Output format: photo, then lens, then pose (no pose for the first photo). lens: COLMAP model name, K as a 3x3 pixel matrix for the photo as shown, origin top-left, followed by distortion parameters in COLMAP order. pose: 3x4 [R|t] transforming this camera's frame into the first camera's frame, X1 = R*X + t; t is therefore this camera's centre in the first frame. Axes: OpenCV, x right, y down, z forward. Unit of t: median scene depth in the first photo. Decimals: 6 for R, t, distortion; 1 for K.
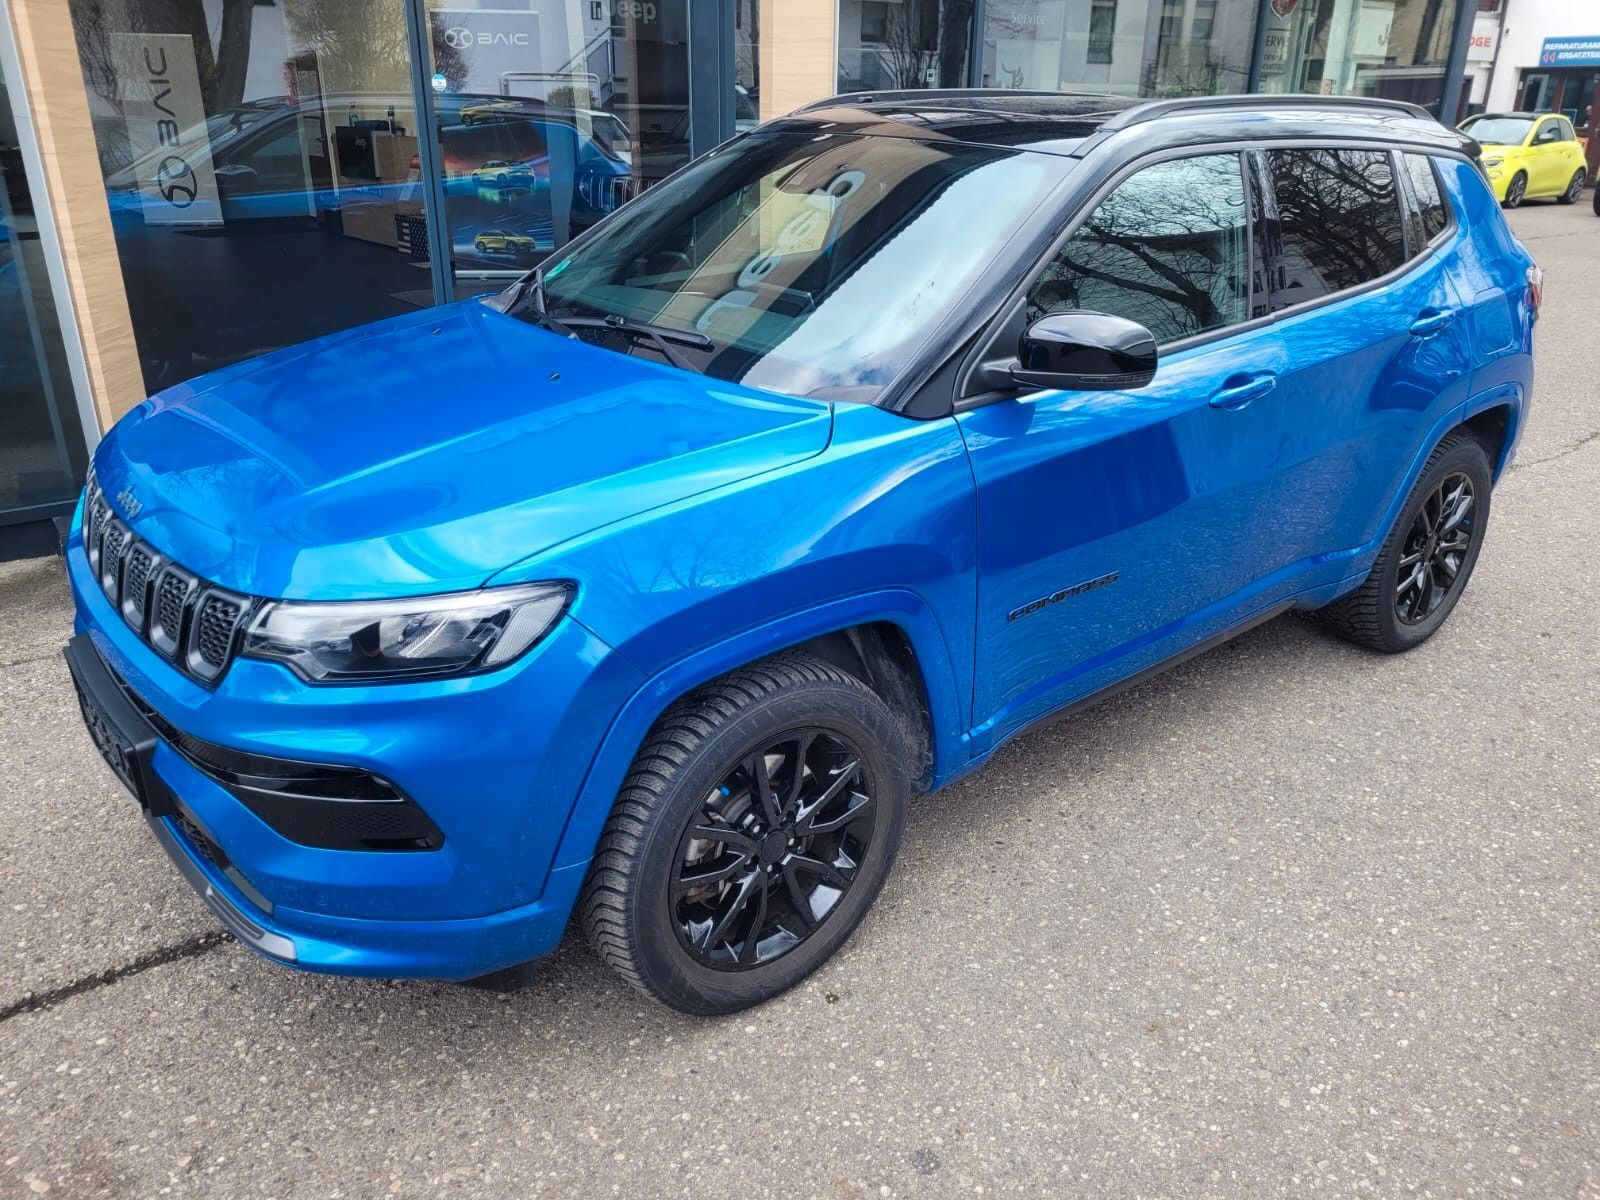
lens RADIAL K [[1207.9, 0, 800.0], [0, 1207.9, 600.0], [0, 0, 1]] dist [0.045842, -0.038857]
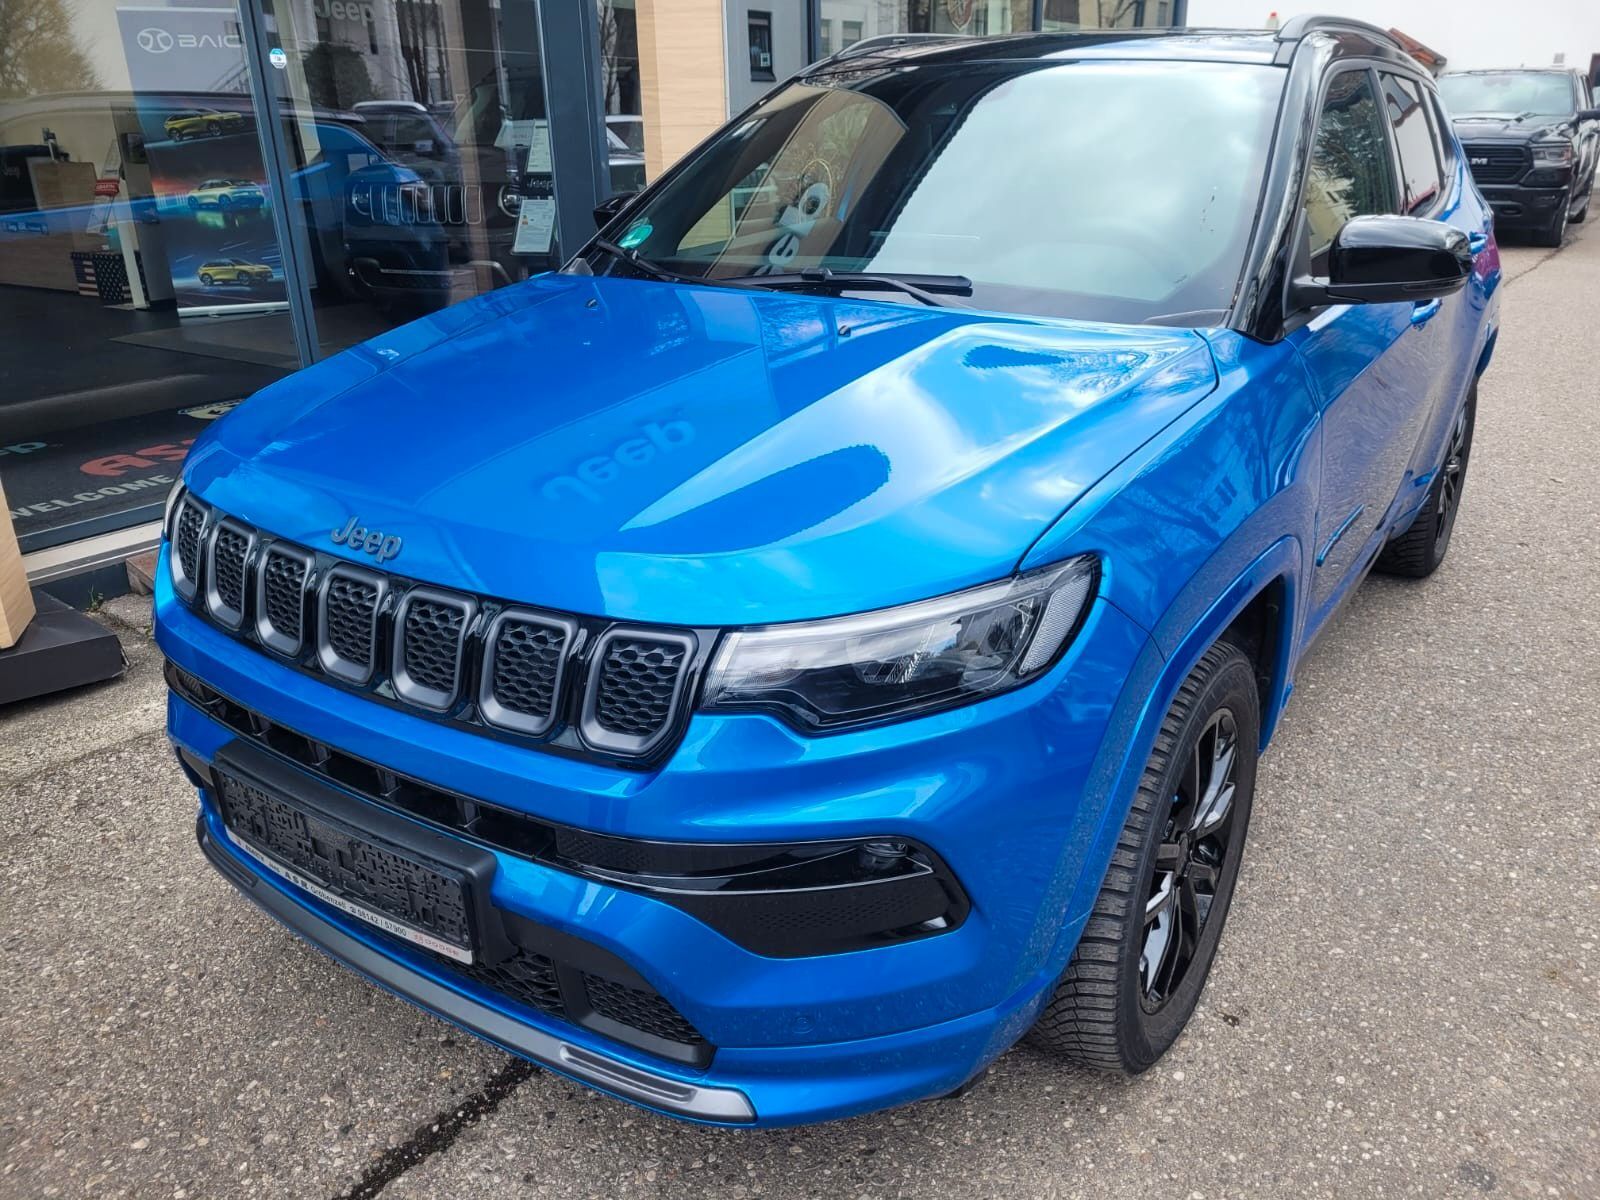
lens RADIAL K [[1207.9, 0, 800.0], [0, 1207.9, 600.0], [0, 0, 1]] dist [0.045842, -0.038857]
pose [[0.957423, -0.130135, 0.257694, -0.412098], [0.135604, 0.990757, -0.003487, -0.007394], [-0.254858, 0.038283, 0.966220, 0.203884]]
